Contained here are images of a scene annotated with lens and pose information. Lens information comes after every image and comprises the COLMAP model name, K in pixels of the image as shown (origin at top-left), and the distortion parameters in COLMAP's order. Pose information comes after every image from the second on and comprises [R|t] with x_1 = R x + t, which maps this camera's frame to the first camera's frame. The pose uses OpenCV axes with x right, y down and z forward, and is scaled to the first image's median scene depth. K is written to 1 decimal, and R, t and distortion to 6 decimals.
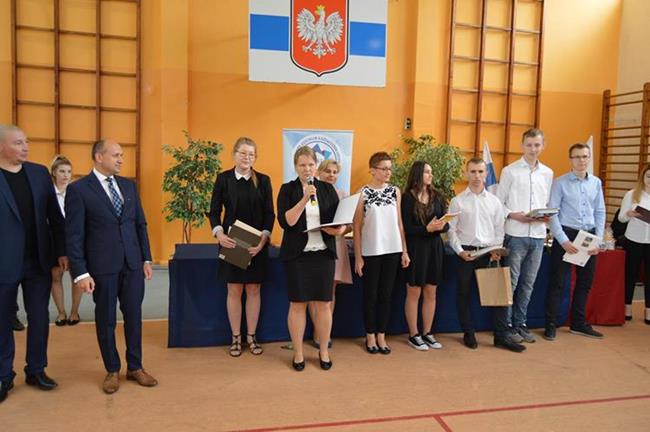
lens RADIAL K [[513.8, 0, 325.0], [0, 513.8, 216.0], [0, 0, 1]] dist [-0.011227, 0.000339]
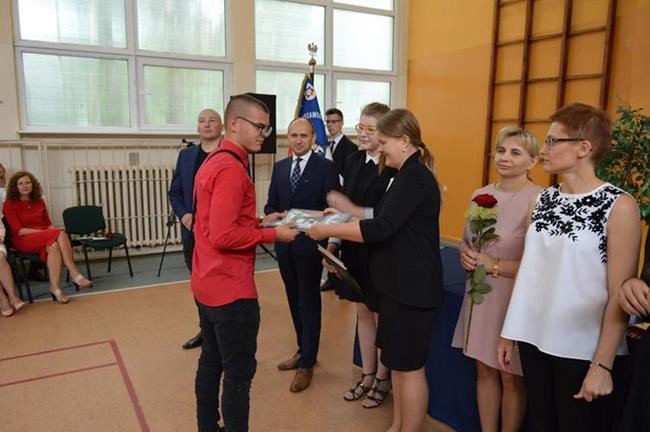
lens RADIAL K [[513.8, 0, 325.0], [0, 513.8, 216.0], [0, 0, 1]] dist [-0.011227, 0.000339]
pose [[0.284748, 0.117749, -0.951343, 0.273582], [-0.093500, 0.991107, 0.094685, -0.034266], [0.954032, 0.061989, 0.293225, 0.421916]]
